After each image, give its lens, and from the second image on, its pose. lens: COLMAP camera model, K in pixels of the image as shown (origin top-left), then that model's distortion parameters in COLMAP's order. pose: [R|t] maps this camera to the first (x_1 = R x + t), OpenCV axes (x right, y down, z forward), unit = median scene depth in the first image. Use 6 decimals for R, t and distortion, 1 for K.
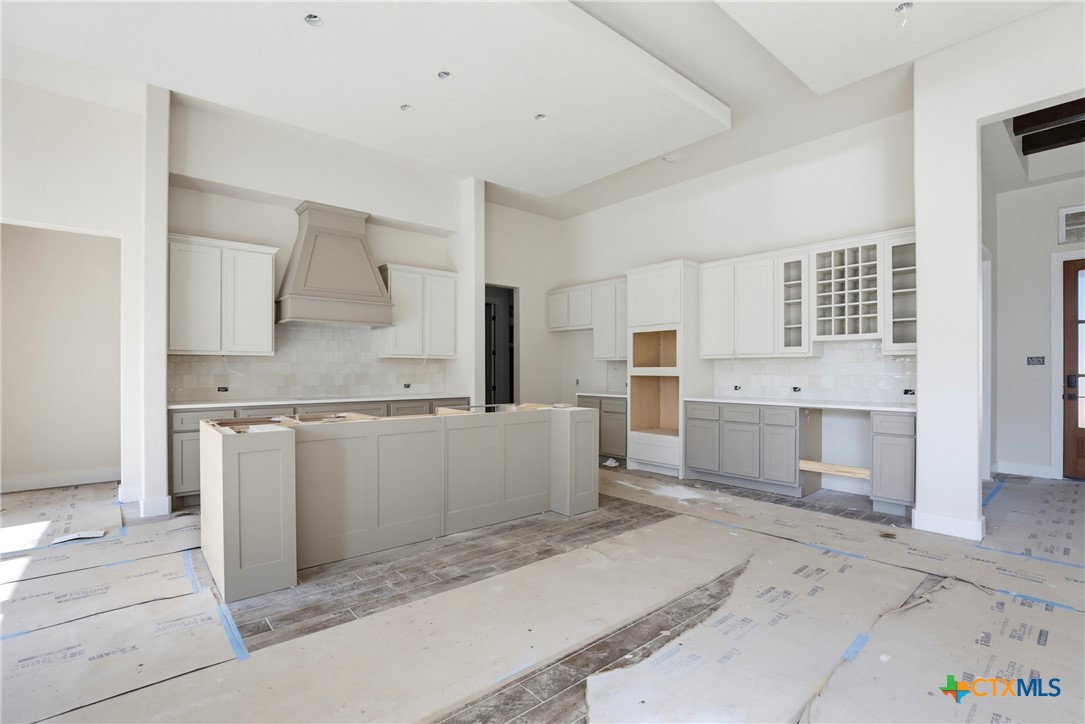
lens RADIAL K [[499.9, 0, 535.4], [0, 499.9, 367.4], [0, 0, 1]] dist [-0.039873, 0.007617]
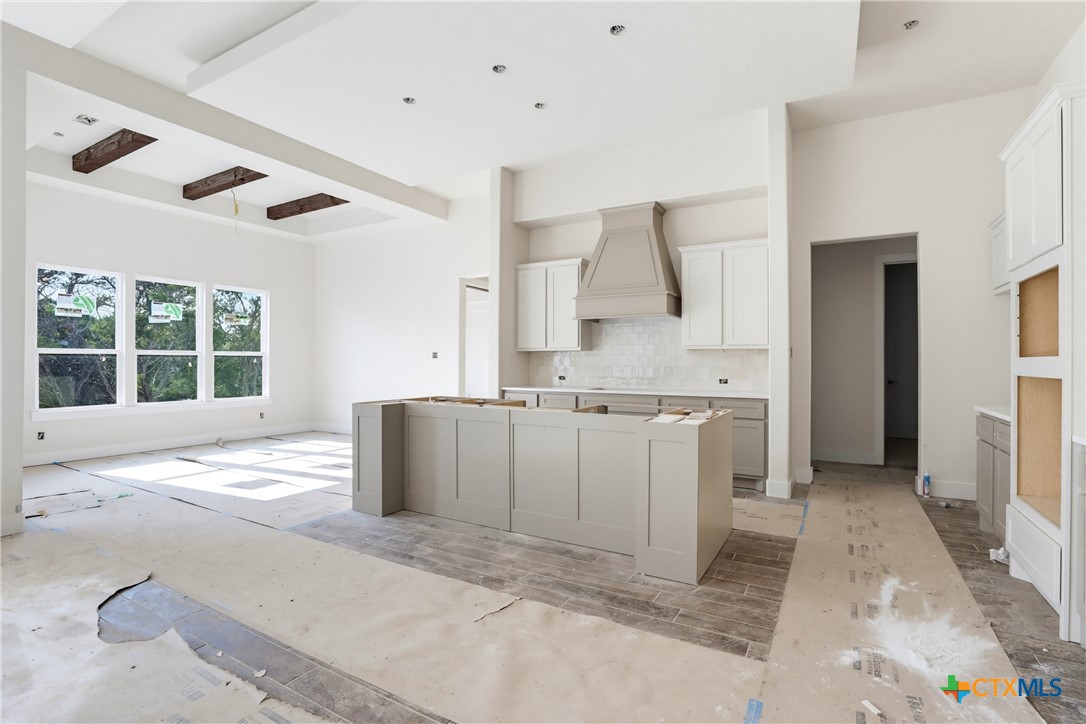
lens RADIAL K [[500.3, 0, 569.6], [0, 500.3, 361.8], [0, 0, 1]] dist [-0.039873, 0.007617]
pose [[0.363189, -0.000191, -0.931716, 0.627737], [0.001241, 0.999999, 0.000279, 0.003278], [0.931715, -0.001258, 0.363189, 0.608332]]
